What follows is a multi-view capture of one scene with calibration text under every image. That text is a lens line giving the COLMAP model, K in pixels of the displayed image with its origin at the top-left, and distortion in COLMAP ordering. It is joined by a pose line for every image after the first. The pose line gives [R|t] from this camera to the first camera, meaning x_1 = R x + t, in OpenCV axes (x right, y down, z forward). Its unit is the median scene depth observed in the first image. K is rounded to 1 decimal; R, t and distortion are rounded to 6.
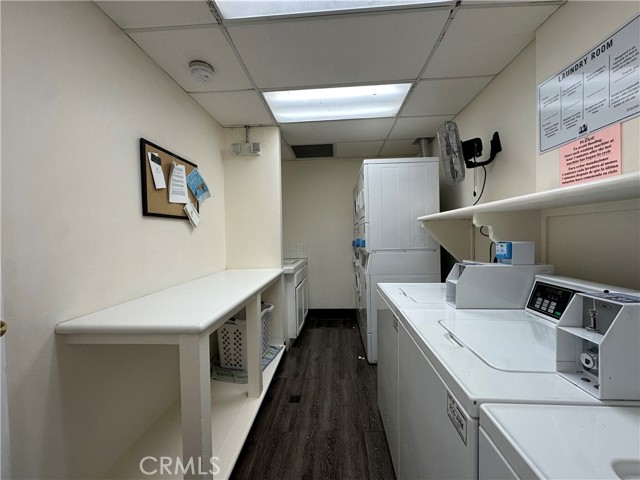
lens RADIAL K [[256.0, 0, 320.0], [0, 256.0, 240.0], [0, 0, 1]] dist [-0.001752, 0.000192]
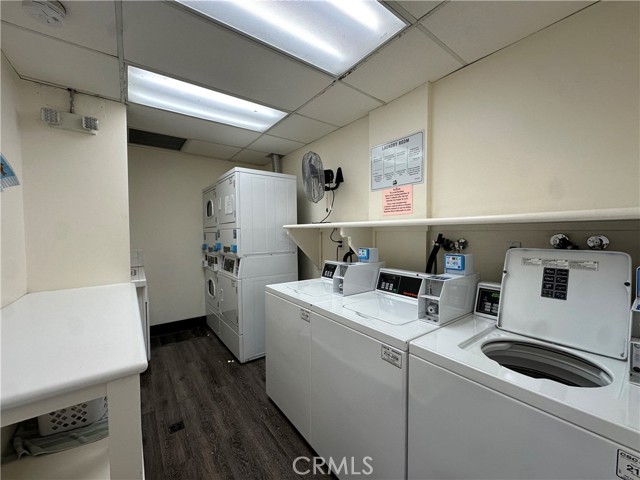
lens RADIAL K [[256.0, 0, 320.0], [0, 256.0, 240.0], [0, 0, 1]] dist [-0.001752, 0.000192]
pose [[0.761008, -0.007702, 0.648697, -0.266393], [0.004028, 0.999966, 0.007148, -0.030478], [-0.648730, -0.002827, 0.761013, 0.000699]]
